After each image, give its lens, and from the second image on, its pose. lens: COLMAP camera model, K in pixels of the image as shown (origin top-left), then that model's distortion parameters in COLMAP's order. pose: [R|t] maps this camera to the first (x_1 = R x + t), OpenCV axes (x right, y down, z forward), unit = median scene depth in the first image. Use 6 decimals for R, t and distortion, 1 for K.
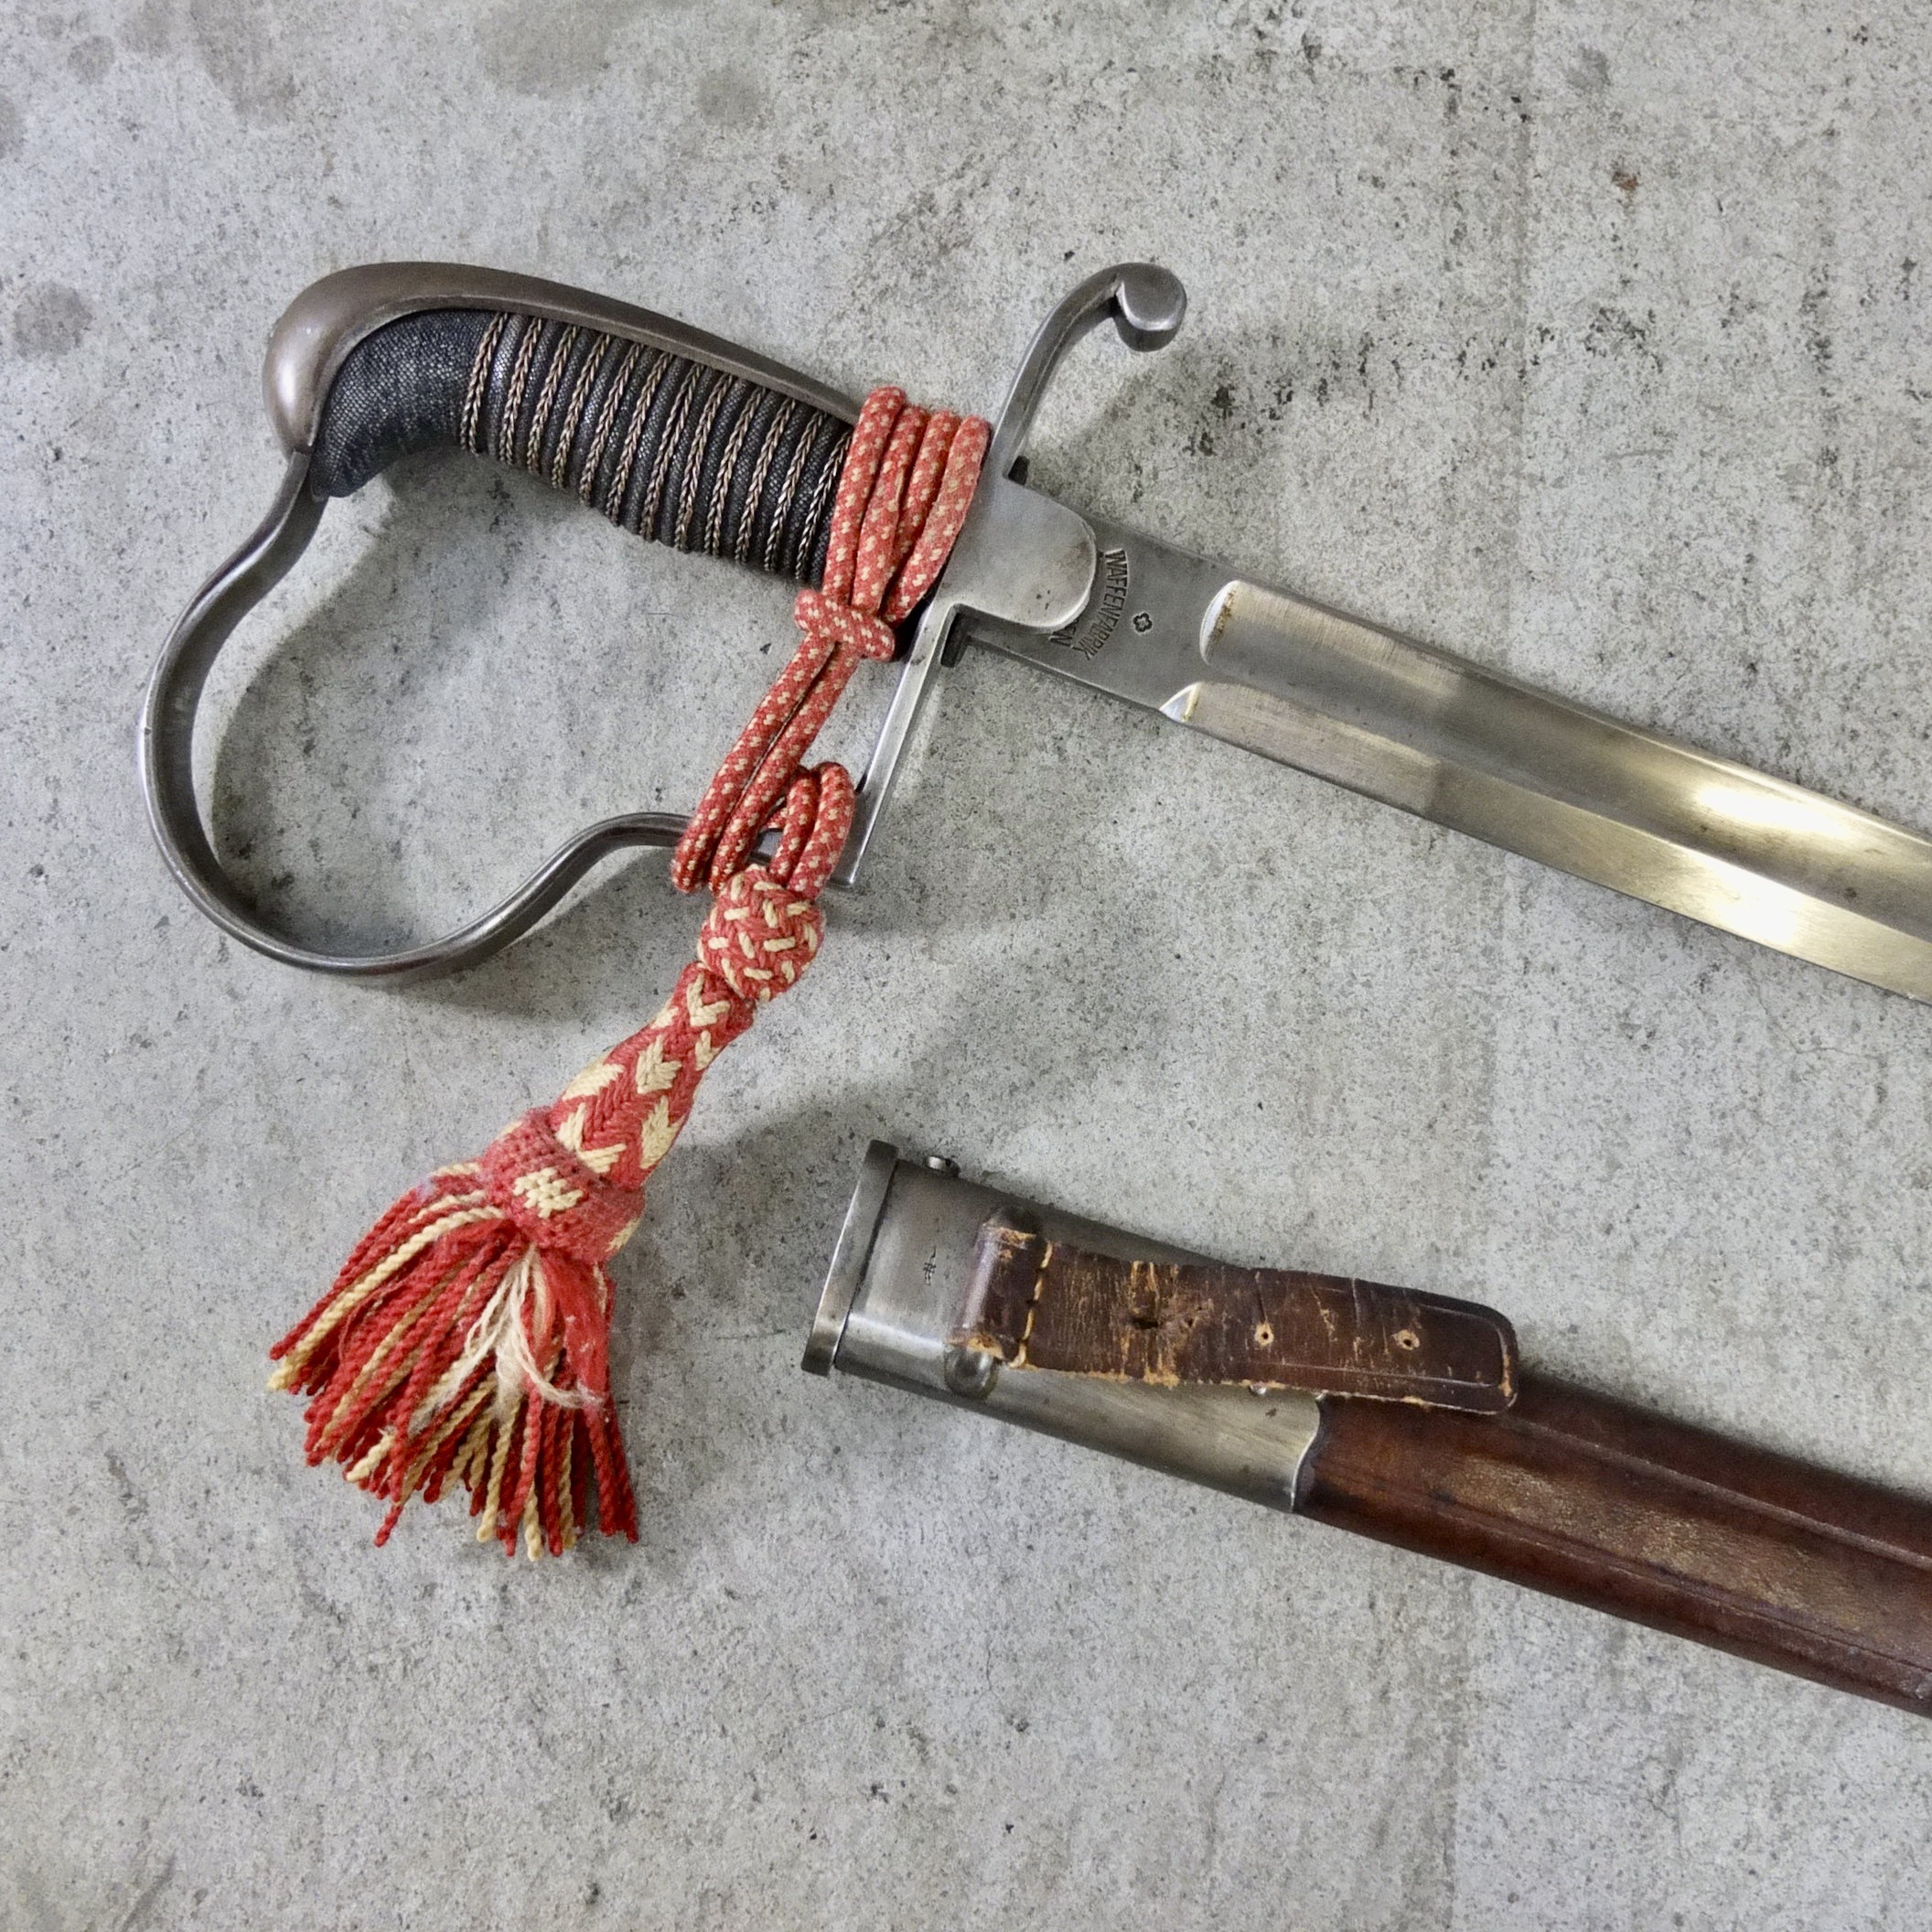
lens RADIAL K [[10935.0, 0, 966.0], [0, 10935.0, 966.0], [0, 0, 1]] dist [-1.694194, 45.089547]
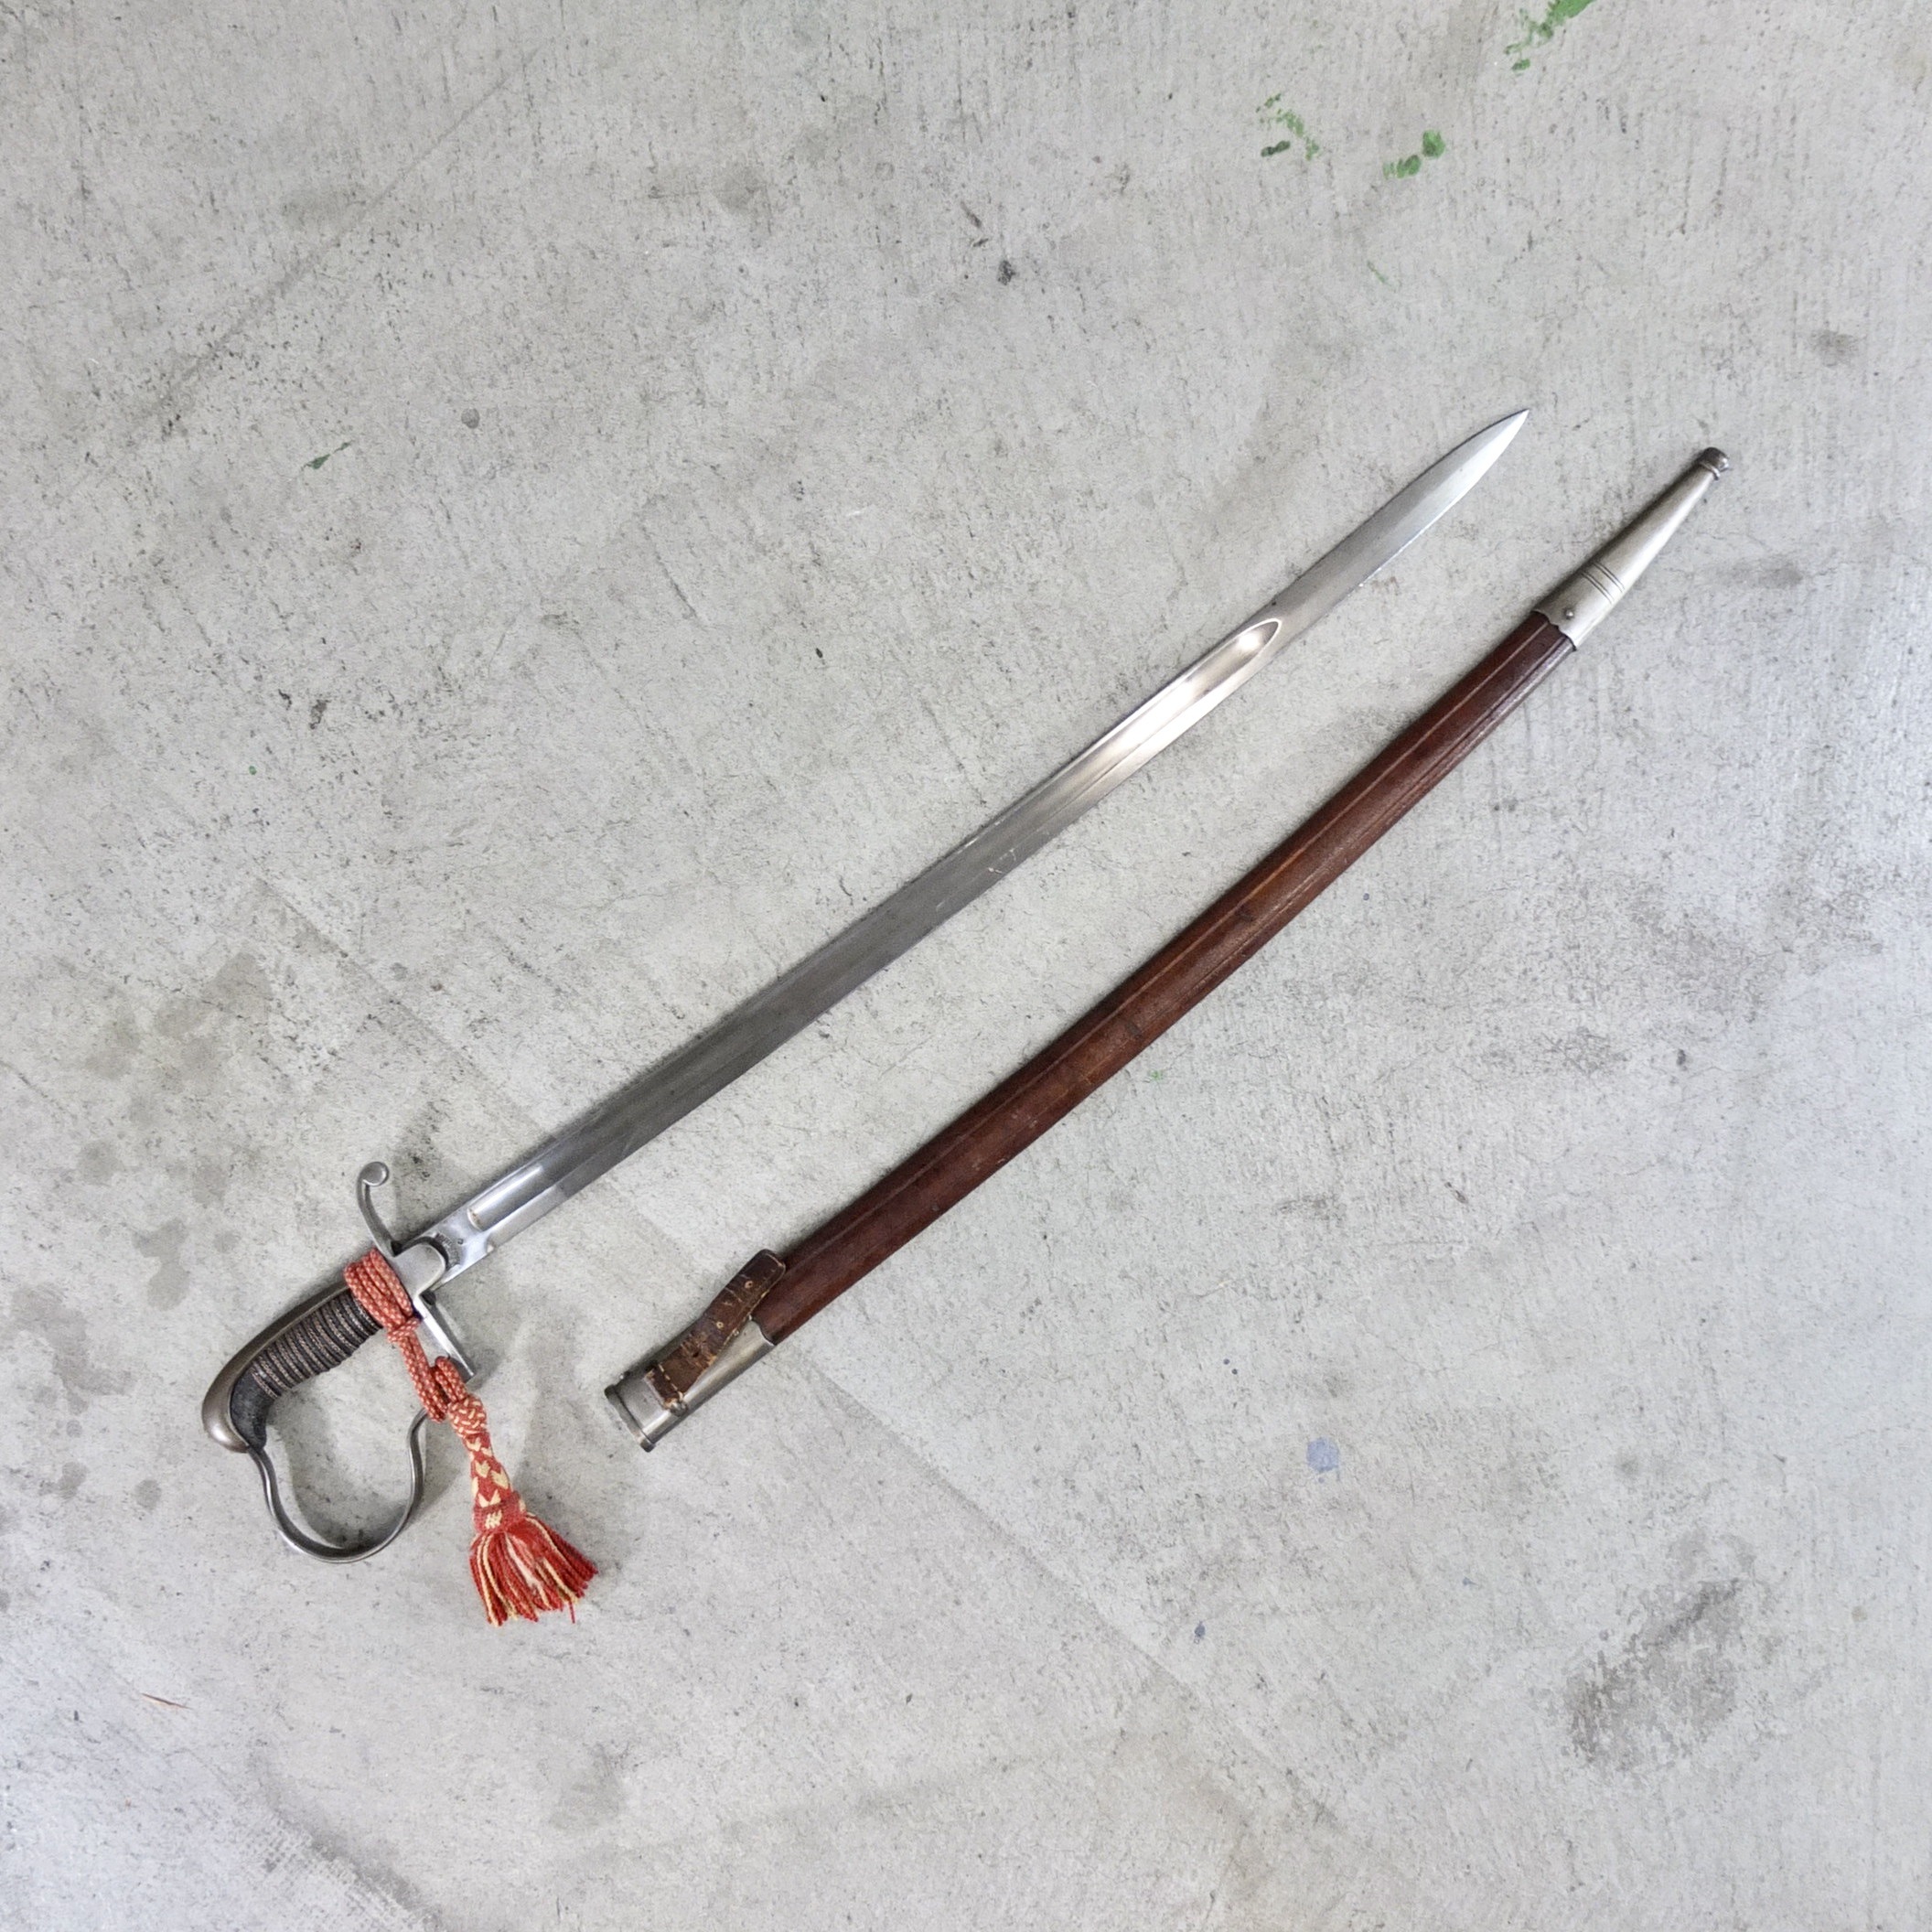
lens RADIAL K [[2284.4, 0, 966.0], [0, 2284.4, 966.0], [0, 0, 1]] dist [-0.051538, 0.042140]
pose [[0.539684, -0.793877, 0.280181, -0.023988], [0.816757, 0.574417, 0.054344, 0.004799], [-0.204083, 0.199511, 0.958408, 0.334540]]
